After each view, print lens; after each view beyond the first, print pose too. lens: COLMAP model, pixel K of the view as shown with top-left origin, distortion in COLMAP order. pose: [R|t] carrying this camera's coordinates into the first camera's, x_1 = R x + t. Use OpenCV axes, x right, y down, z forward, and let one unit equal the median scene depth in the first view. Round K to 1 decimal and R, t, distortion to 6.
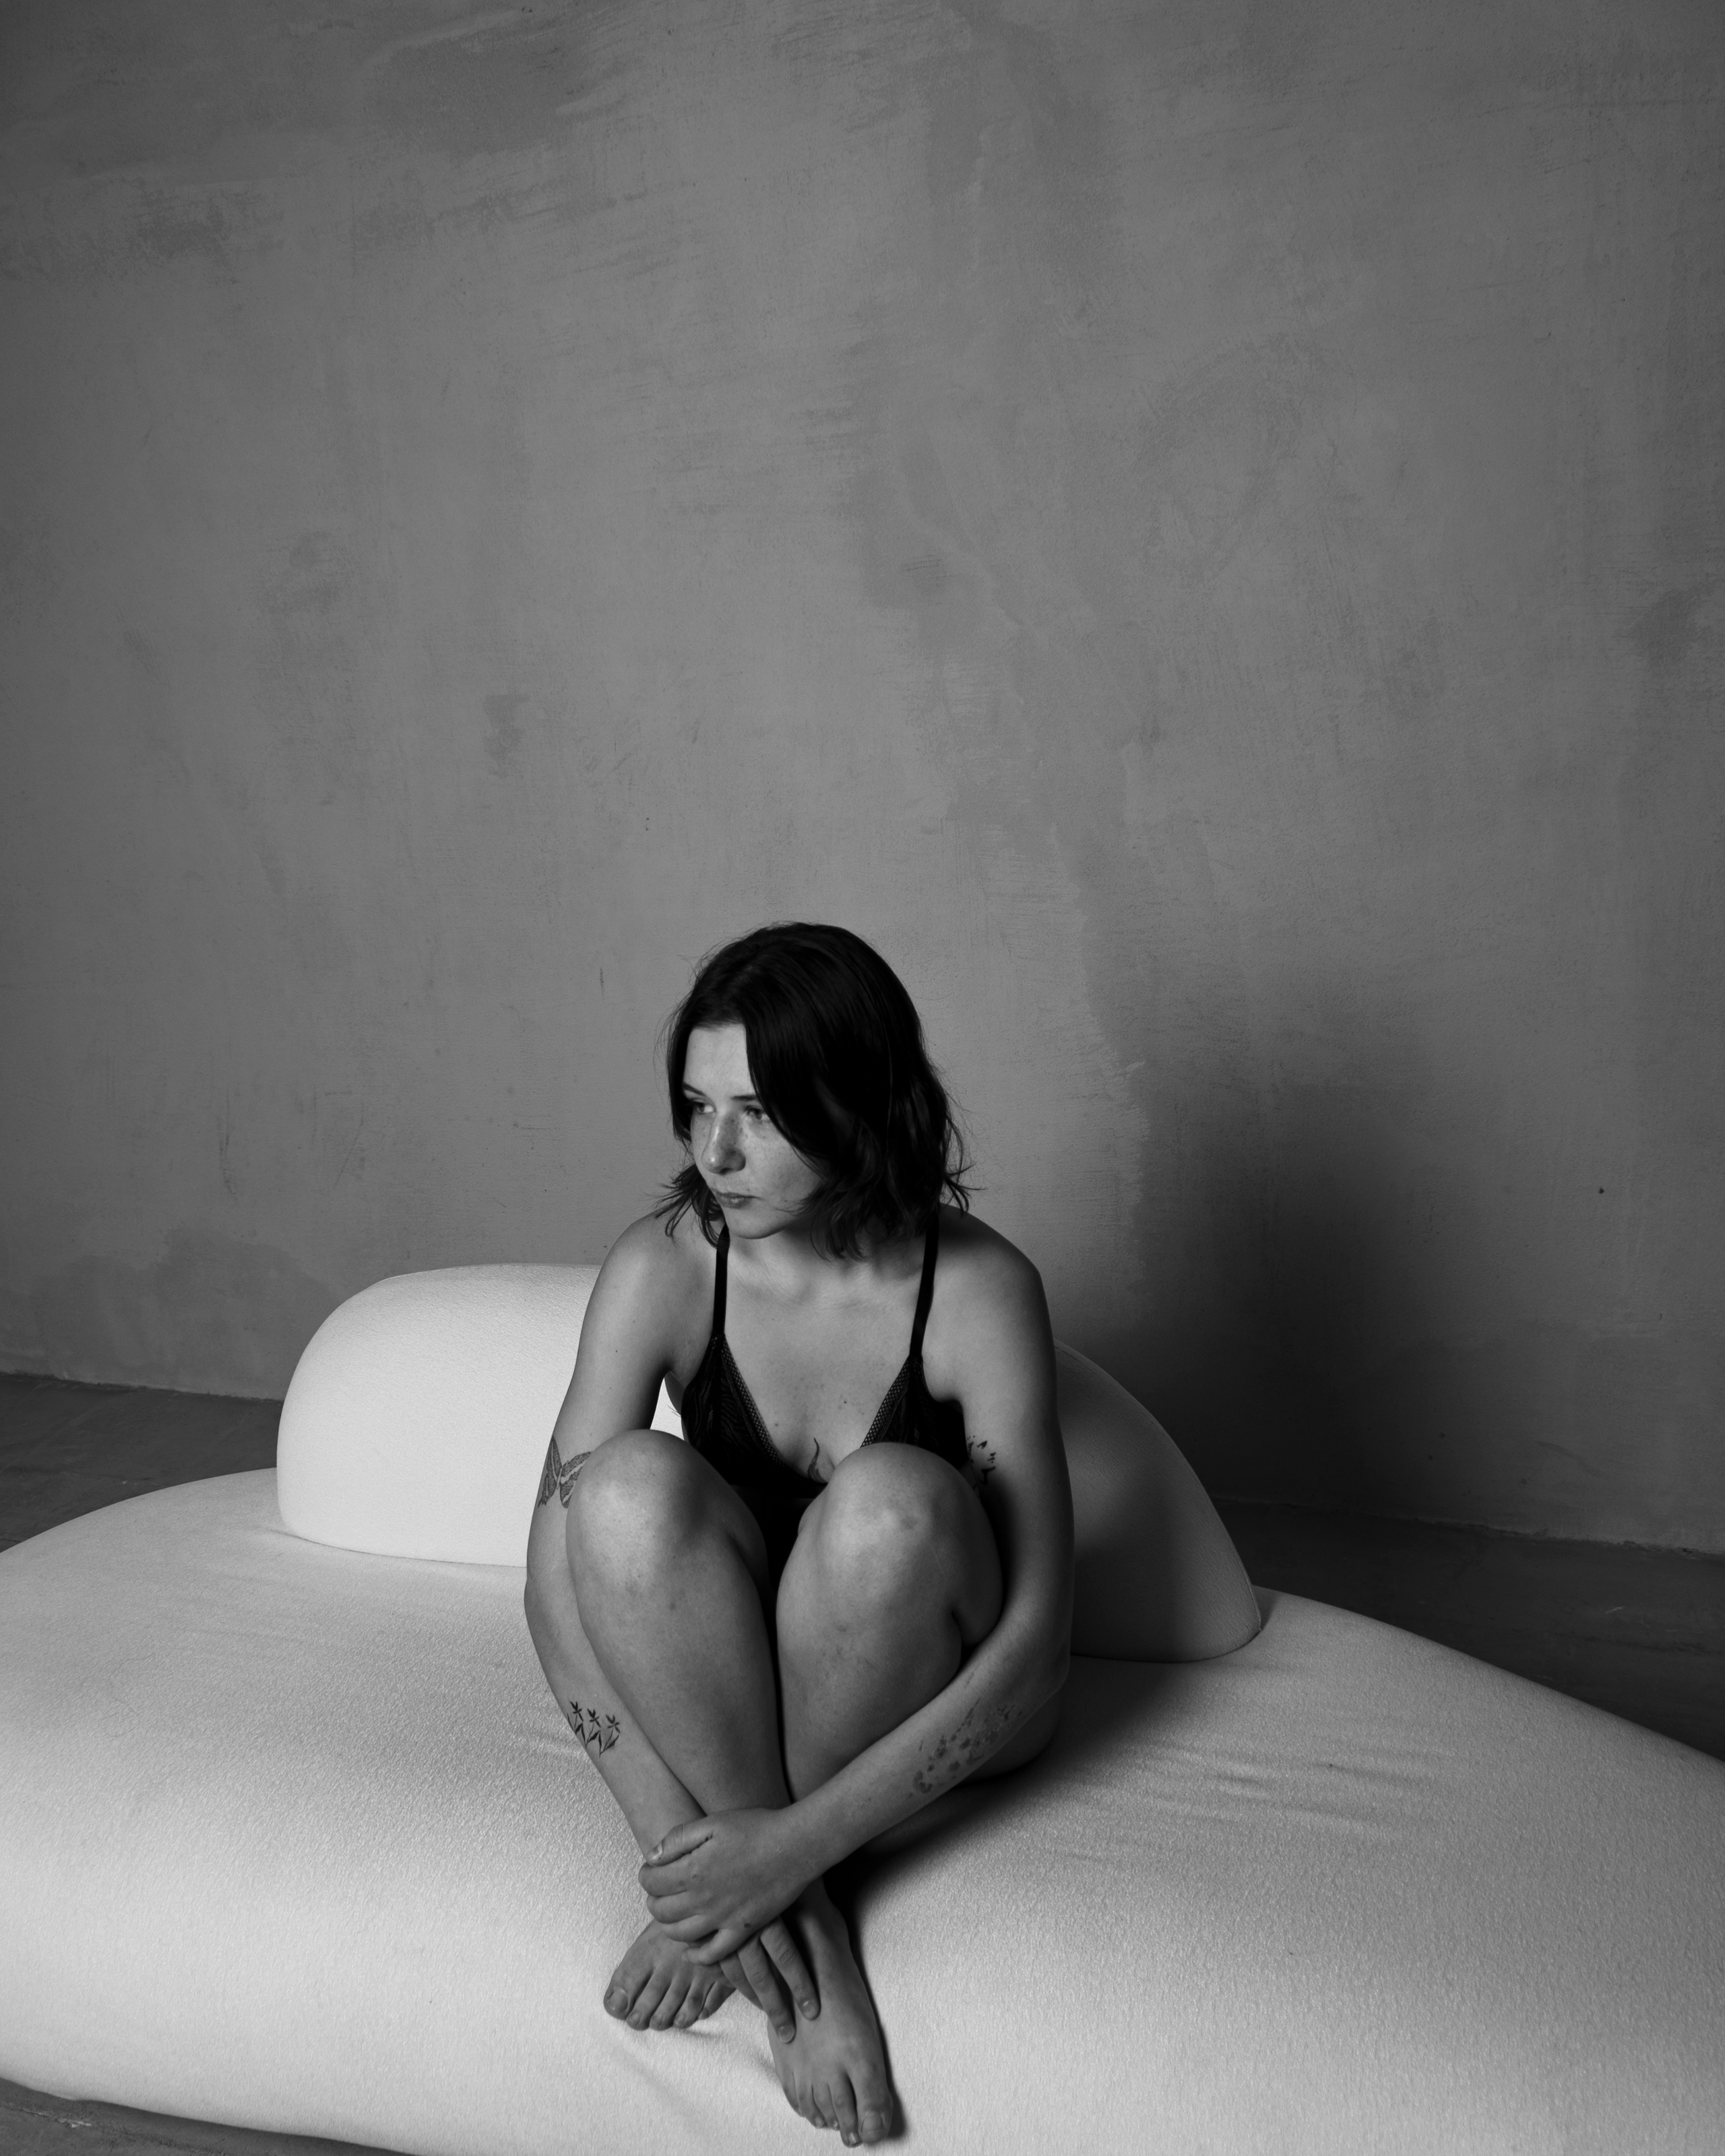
lens RADIAL K [[2089.4, 0, 865.0], [0, 2089.4, 1134.0], [0, 0, 1]] dist [0.005279, -0.014875]
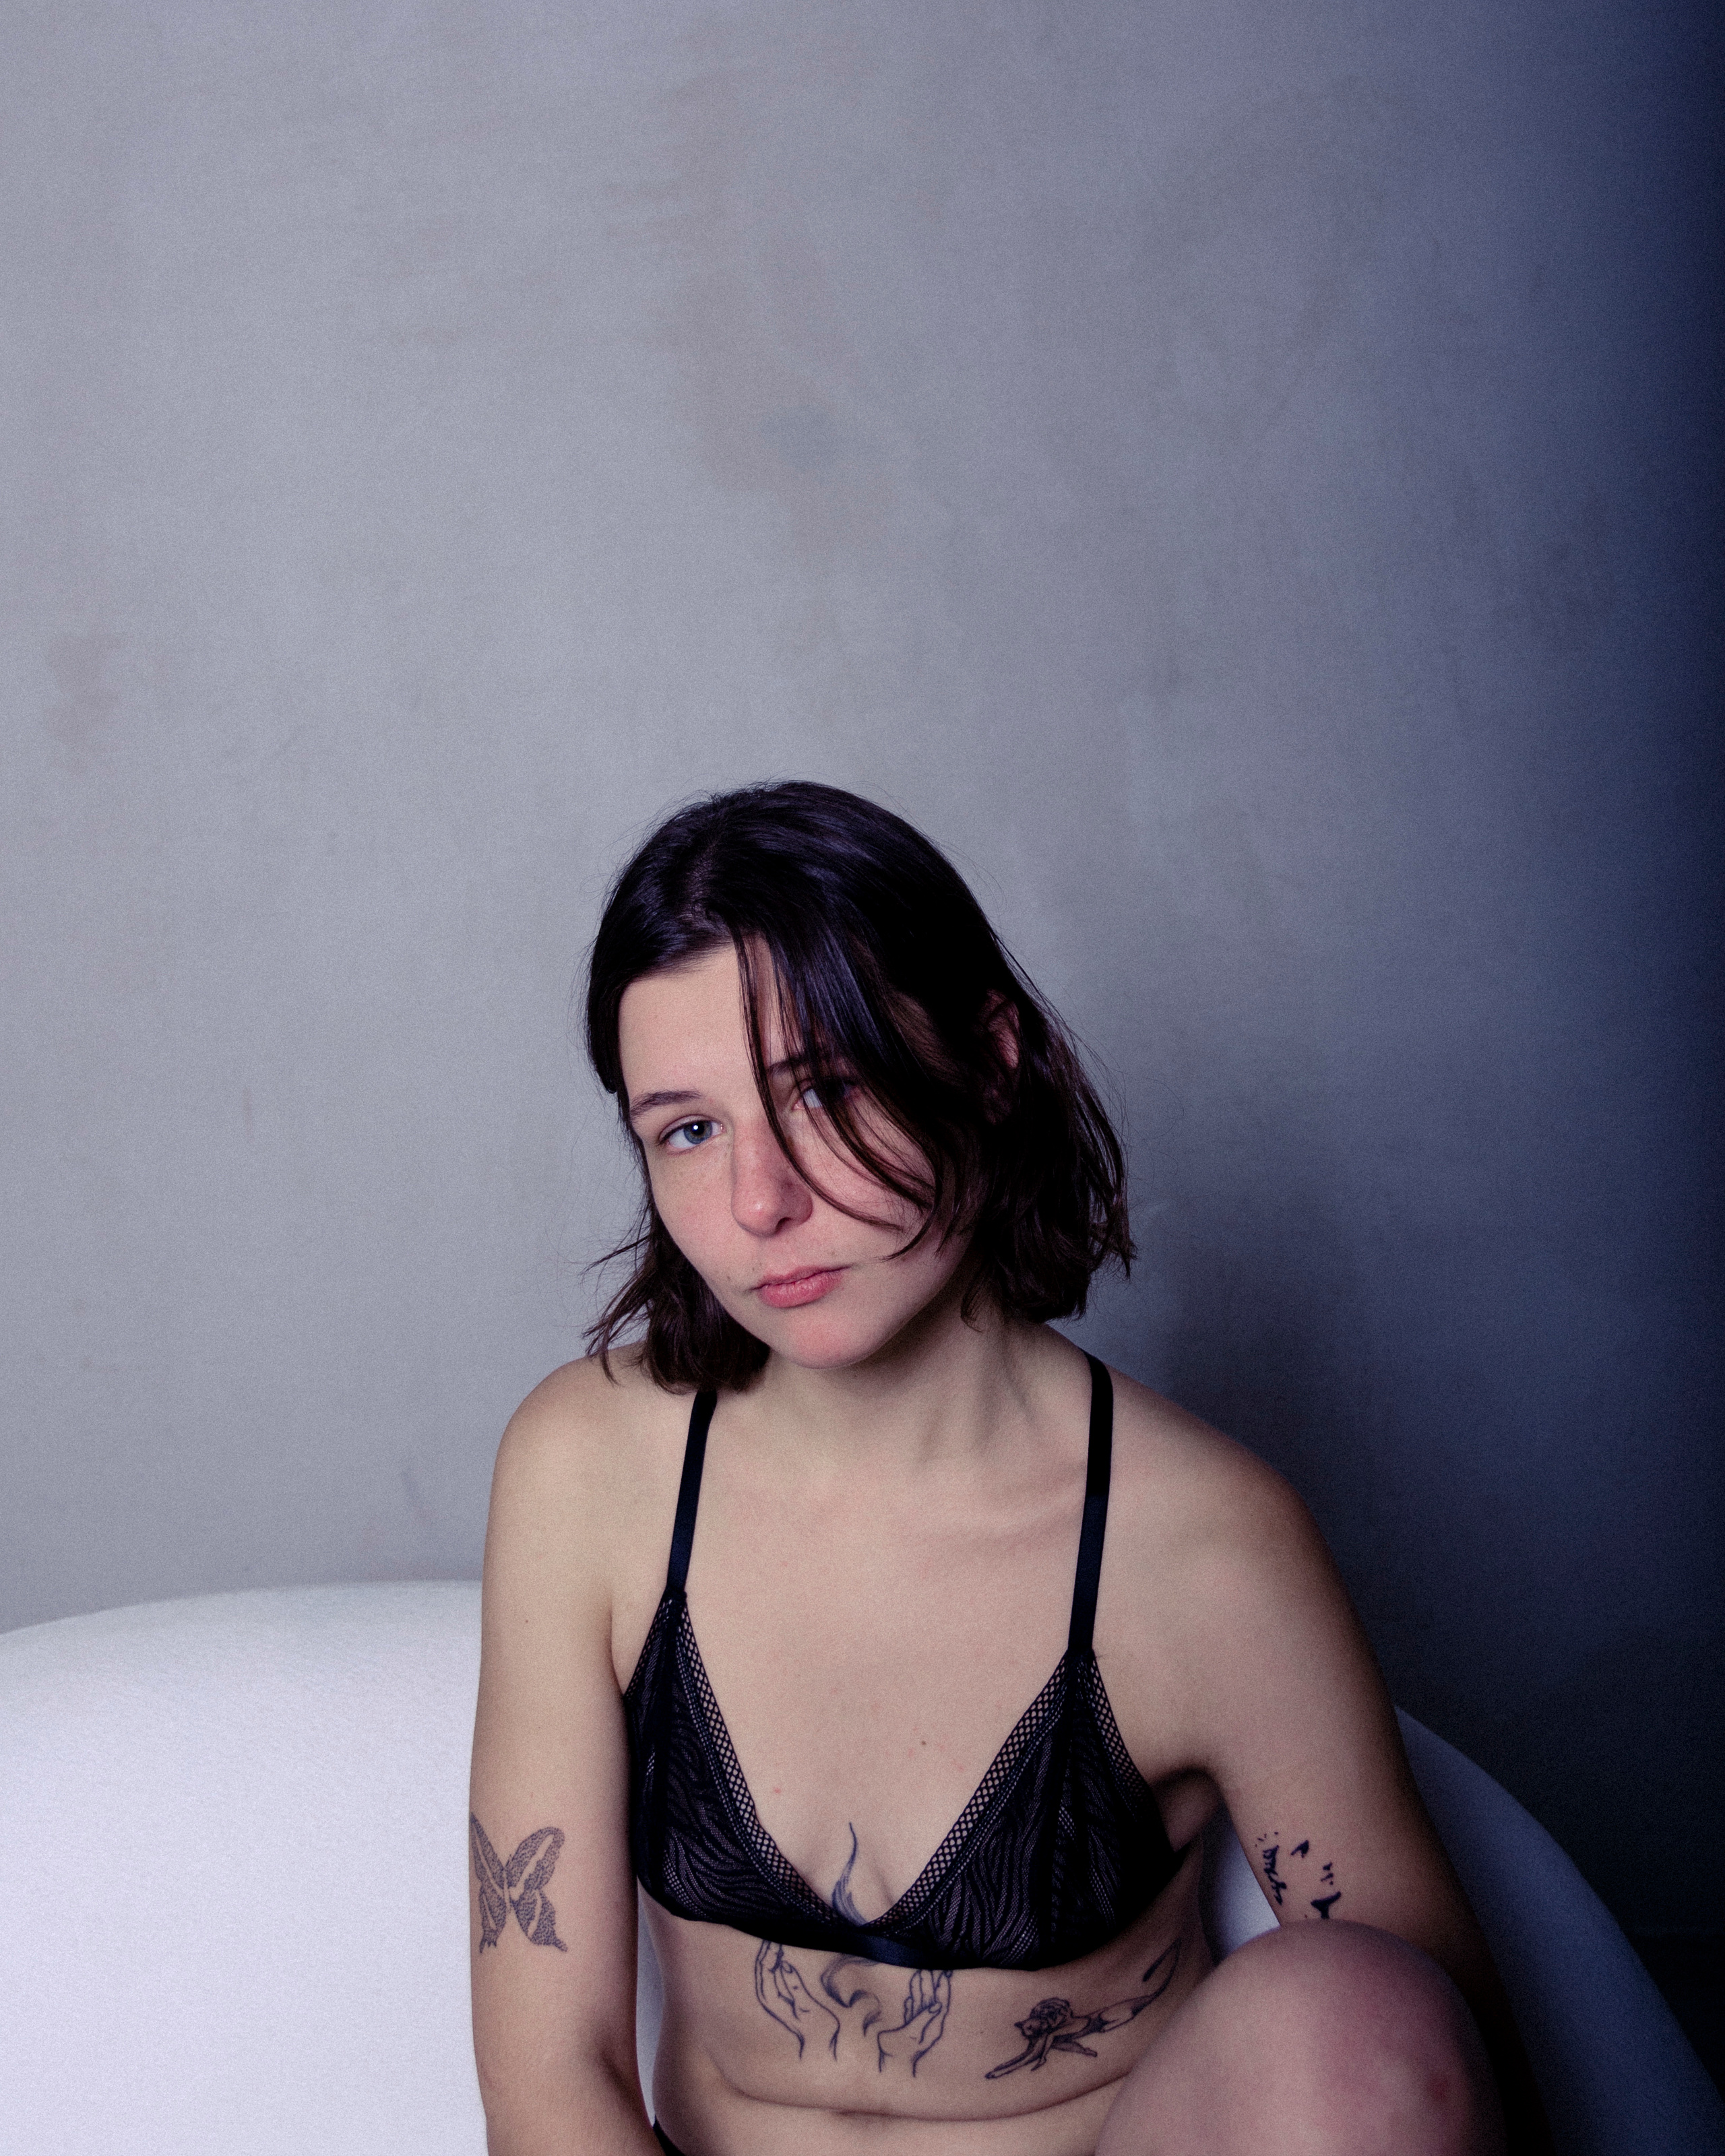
lens RADIAL K [[2738.4, 0, 1088.1], [0, 2738.4, 951.5], [0, 0, 1]] dist [-0.007672, 0.061296]
pose [[0.976079, -0.011856, 0.217091, -0.069821], [0.051211, 0.982955, -0.176572, 0.036827], [-0.211297, 0.183466, 0.960049, 0.221342]]
